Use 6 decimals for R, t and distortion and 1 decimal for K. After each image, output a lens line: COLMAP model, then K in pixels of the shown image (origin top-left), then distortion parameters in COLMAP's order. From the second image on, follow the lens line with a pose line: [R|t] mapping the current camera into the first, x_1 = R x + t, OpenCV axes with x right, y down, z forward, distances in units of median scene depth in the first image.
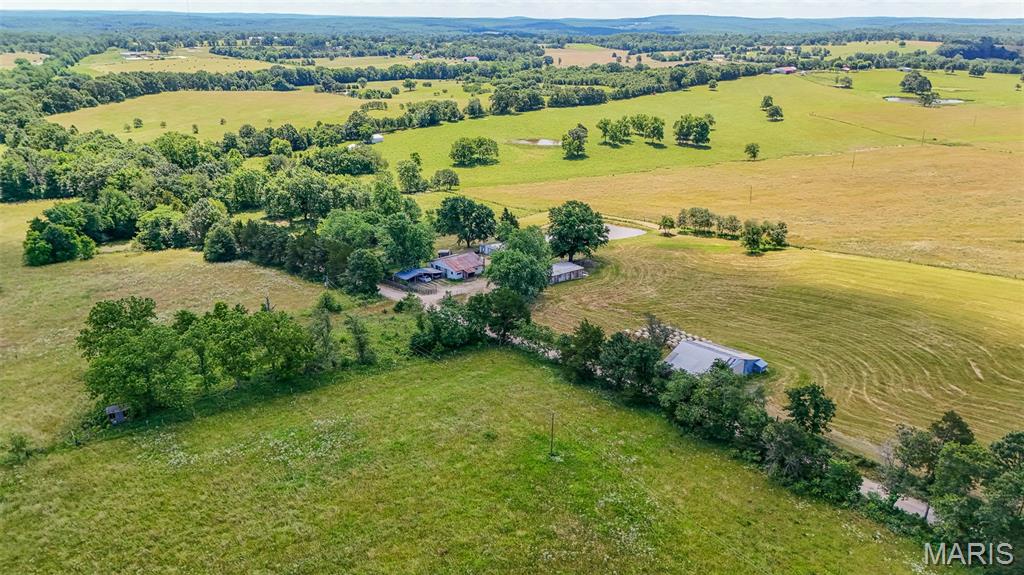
lens RADIAL K [[751.6, 0, 511.7], [0, 751.6, 285.2], [0, 0, 1]] dist [0.077944, -0.077620]
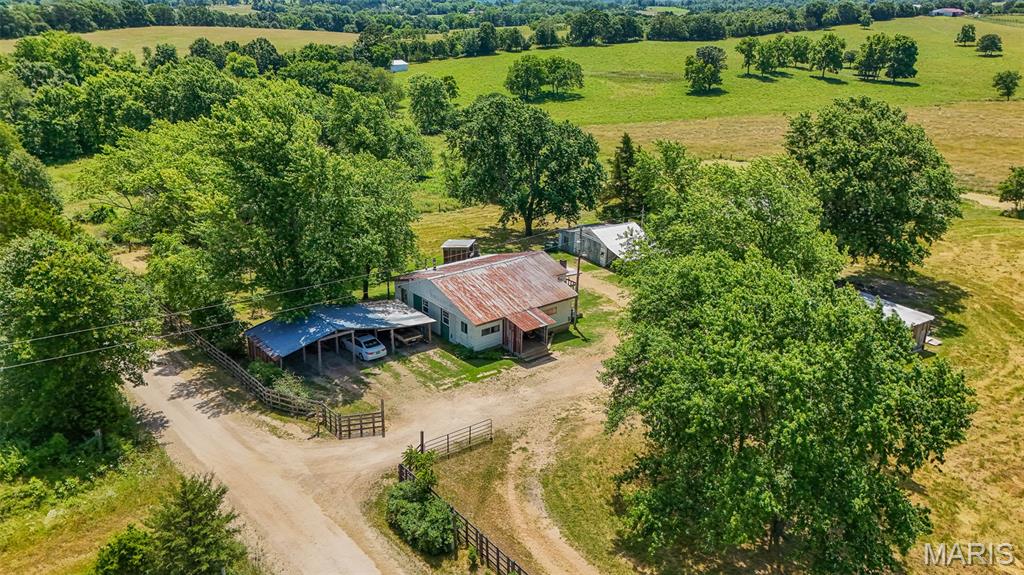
lens RADIAL K [[751.6, 0, 515.0], [0, 751.6, 288.3], [0, 0, 1]] dist [0.077944, -0.077620]
pose [[0.996566, 0.031052, -0.076761, -0.018633], [-0.029229, 0.999266, 0.024753, -0.017588], [0.077473, -0.022424, 0.996742, 0.335688]]
